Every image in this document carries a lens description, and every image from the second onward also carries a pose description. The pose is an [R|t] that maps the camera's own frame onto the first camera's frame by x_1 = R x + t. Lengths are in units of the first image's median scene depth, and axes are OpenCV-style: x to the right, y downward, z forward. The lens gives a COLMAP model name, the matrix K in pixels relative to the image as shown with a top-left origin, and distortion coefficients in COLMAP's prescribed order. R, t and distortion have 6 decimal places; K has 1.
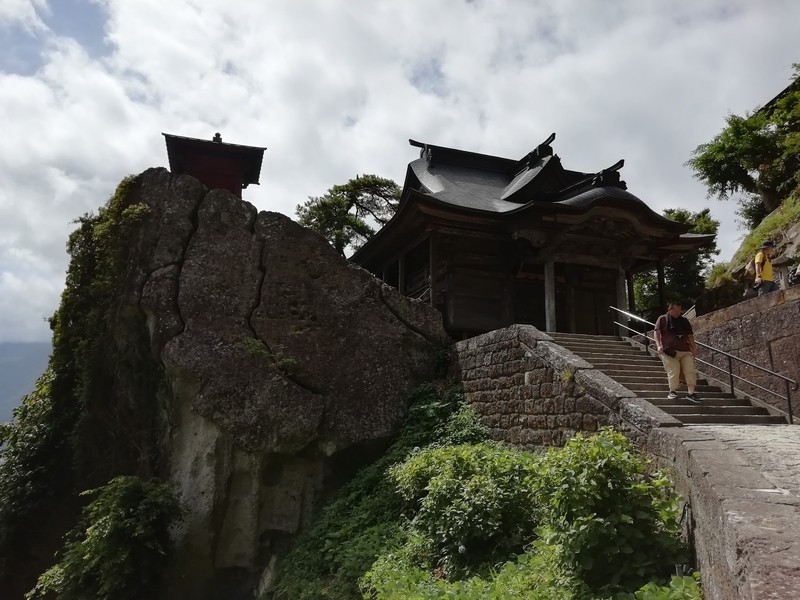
lens RADIAL K [[609.2, 0, 400.0], [0, 609.2, 300.0], [0, 0, 1]] dist [0.064476, -0.083090]
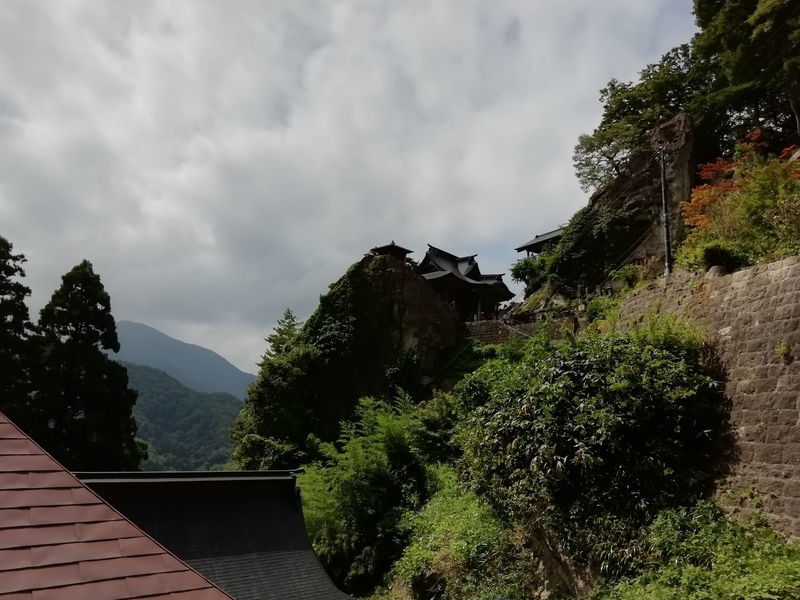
lens RADIAL K [[609.2, 0, 400.0], [0, 609.2, 300.0], [0, 0, 1]] dist [0.064476, -0.083090]
pose [[0.874891, 0.143092, 0.462699, -1.526370], [-0.161884, 0.986809, 0.000920, -0.001086], [-0.456464, -0.075709, 0.886515, -1.560363]]
